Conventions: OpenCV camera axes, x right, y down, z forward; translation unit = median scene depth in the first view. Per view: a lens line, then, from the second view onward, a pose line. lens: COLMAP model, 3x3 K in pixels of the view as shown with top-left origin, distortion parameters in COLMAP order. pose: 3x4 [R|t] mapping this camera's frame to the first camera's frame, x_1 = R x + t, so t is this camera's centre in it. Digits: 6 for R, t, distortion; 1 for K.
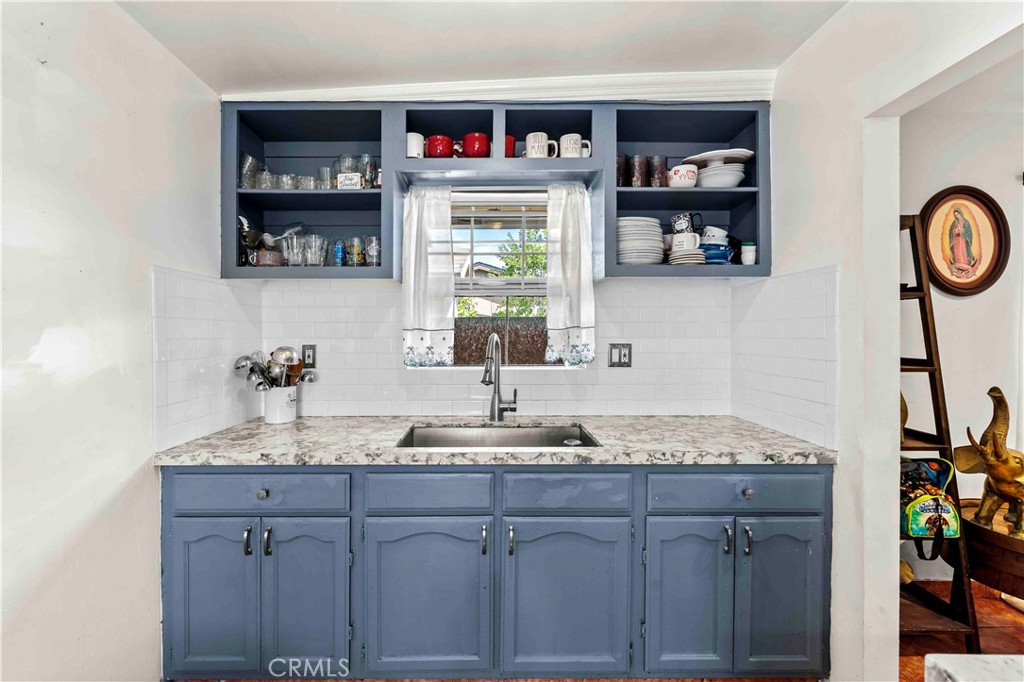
lens RADIAL K [[420.7, 0, 512.0], [0, 420.7, 341.0], [0, 0, 1]] dist [0.001275, 0.000318]
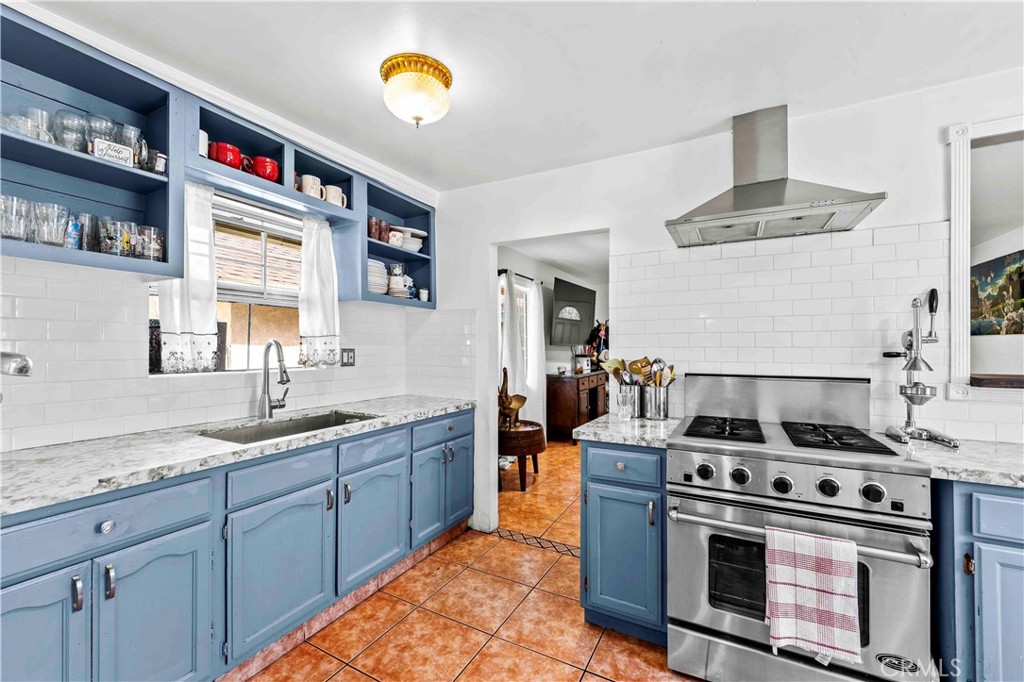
lens RADIAL K [[414.6, 0, 511.6], [0, 414.6, 348.9], [0, 0, 1]] dist [0.000740, 0.000072]
pose [[0.468751, 0.000117, 0.883330, -0.749785], [0.000029, 1.000000, -0.000148, 0.008718], [-0.883330, 0.000094, 0.468751, -0.077423]]
